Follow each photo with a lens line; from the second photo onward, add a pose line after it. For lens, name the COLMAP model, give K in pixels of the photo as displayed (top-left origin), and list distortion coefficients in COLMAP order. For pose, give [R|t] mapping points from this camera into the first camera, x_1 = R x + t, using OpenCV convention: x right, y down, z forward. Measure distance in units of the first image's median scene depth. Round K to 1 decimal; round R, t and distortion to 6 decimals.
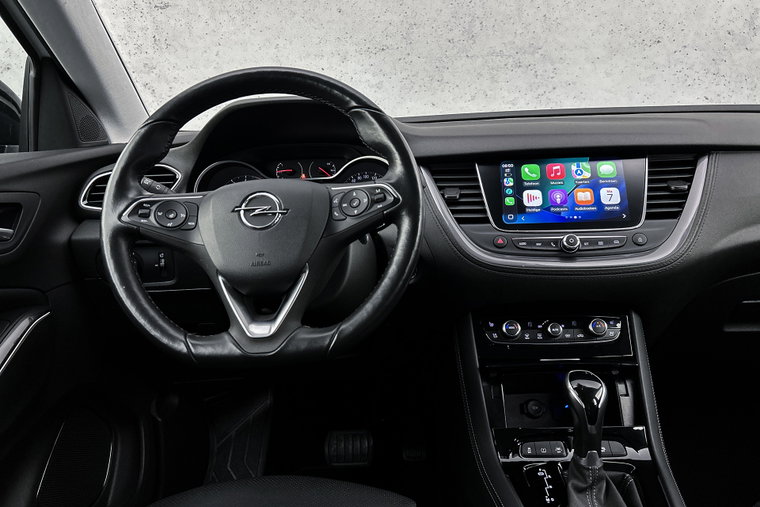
lens RADIAL K [[569.1, 0, 378.7], [0, 569.1, 256.2], [0, 0, 1]] dist [0.059058, -0.067652]
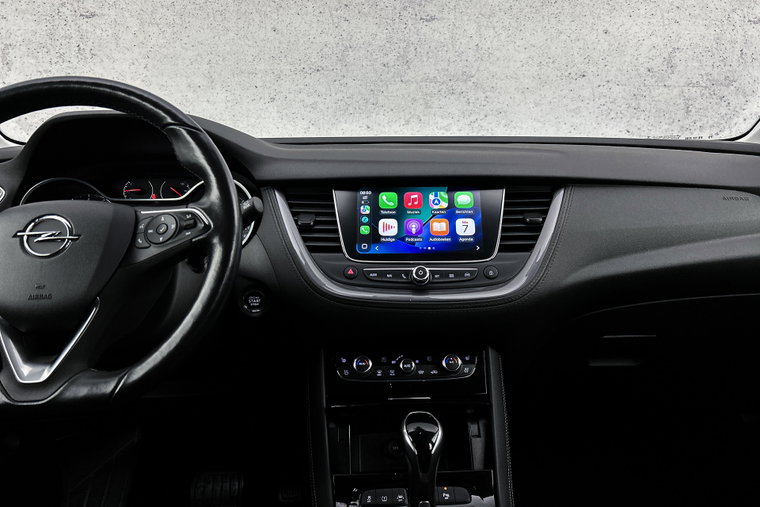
lens RADIAL K [[569.1, 0, 381.7], [0, 569.1, 255.2], [0, 0, 1]] dist [0.059058, -0.067652]
pose [[0.995855, 0.017718, 0.089214, 0.176053], [-0.014413, 0.999191, -0.037552, -0.018868], [-0.089807, 0.036111, 0.995304, 0.056136]]
